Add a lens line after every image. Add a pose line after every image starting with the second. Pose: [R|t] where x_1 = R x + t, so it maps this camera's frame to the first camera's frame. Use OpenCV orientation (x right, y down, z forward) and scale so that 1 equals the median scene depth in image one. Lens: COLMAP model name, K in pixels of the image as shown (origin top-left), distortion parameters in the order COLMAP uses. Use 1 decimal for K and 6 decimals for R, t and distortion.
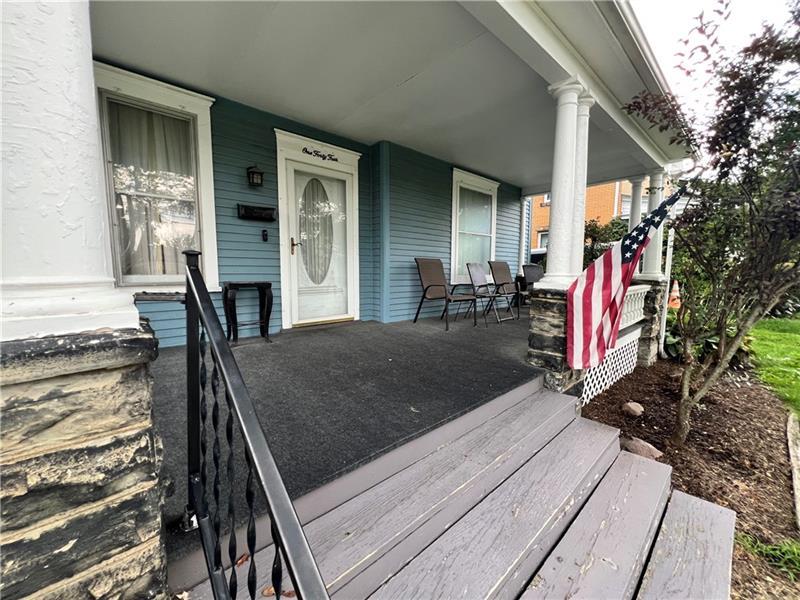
lens RADIAL K [[319.4, 0, 399.3], [0, 319.4, 296.0], [0, 0, 1]] dist [0.002390, 0.000112]
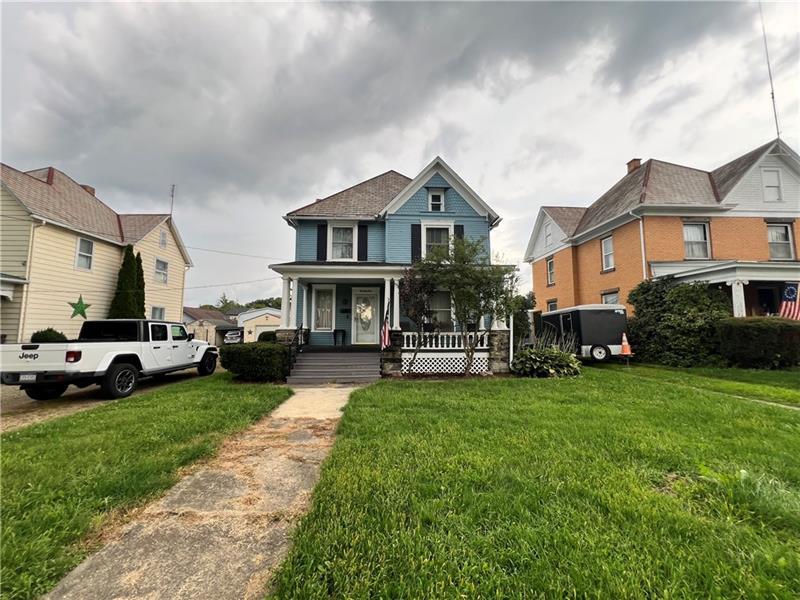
lens RADIAL K [[319.4, 0, 399.3], [0, 319.4, 296.0], [0, 0, 1]] dist [0.002390, 0.000112]
pose [[0.769875, -0.068639, -0.634492, 2.167556], [-0.056589, 0.982941, -0.174997, 0.163872], [0.635681, 0.170631, 0.752858, -1.273915]]
